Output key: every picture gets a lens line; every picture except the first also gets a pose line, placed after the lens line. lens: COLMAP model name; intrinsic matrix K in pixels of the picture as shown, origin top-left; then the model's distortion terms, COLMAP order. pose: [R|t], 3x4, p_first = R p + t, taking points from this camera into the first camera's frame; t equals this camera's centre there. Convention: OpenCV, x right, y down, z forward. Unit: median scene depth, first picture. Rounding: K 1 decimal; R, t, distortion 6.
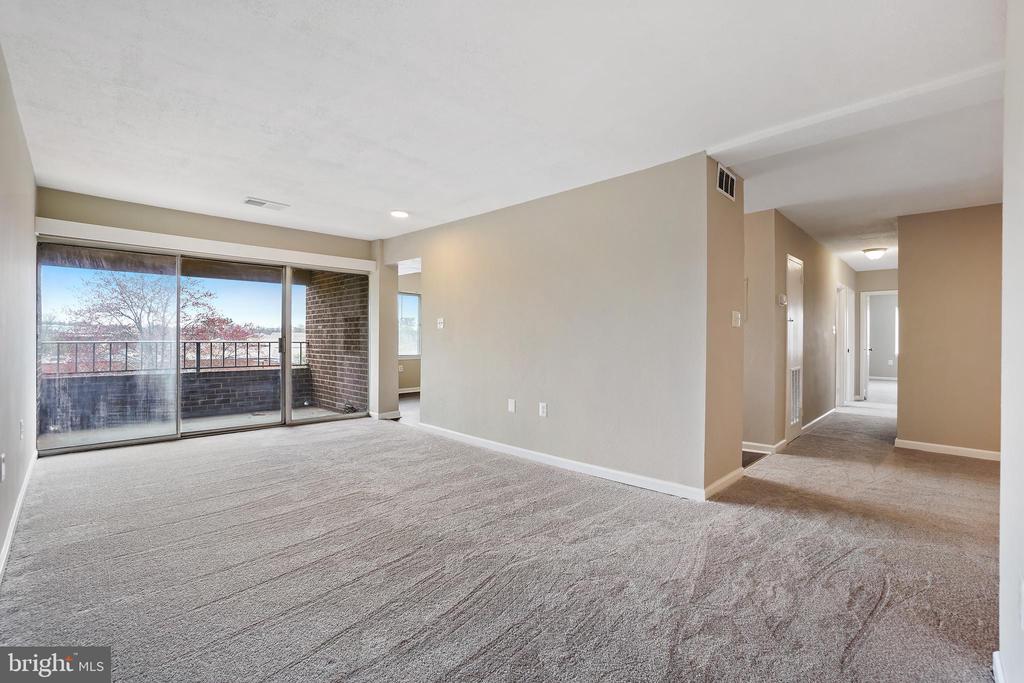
lens RADIAL K [[459.3, 0, 511.9], [0, 459.3, 340.1], [0, 0, 1]] dist [-0.002187, -0.000267]
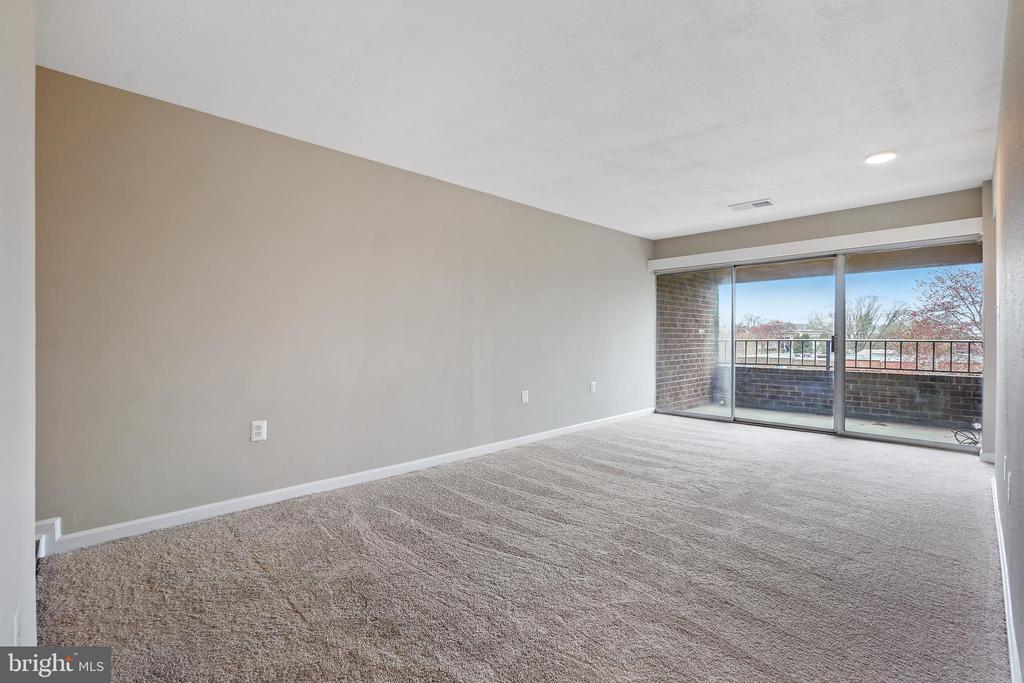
lens RADIAL K [[459.3, 0, 511.3], [0, 459.3, 342.0], [0, 0, 1]] dist [-0.002187, -0.000267]
pose [[0.002940, 0.005293, -0.999982, 0.404196], [0.000363, 0.999986, 0.005294, 0.002220], [0.999996, -0.000379, 0.002939, 0.383752]]
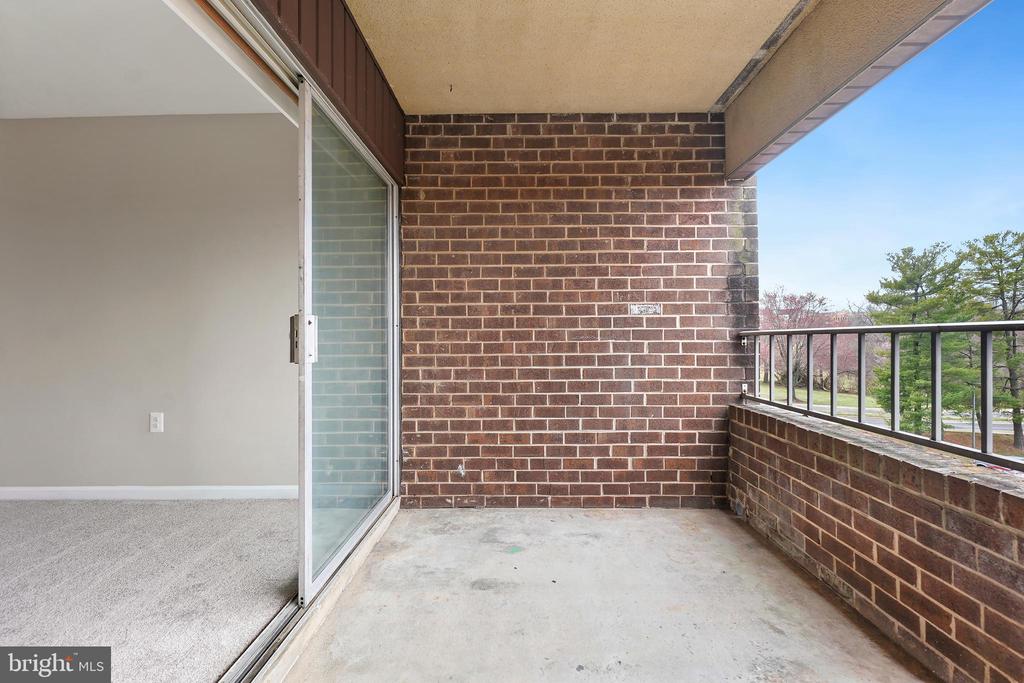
lens RADIAL K [[459.3, 0, 514.3], [0, 459.3, 338.8], [0, 0, 1]] dist [-0.002187, -0.000267]
pose [[-0.702281, -0.000925, -0.711899, -0.268690], [-0.000700, 1.000000, -0.000609, 0.008766], [0.711900, 0.000071, -0.702281, 1.005165]]
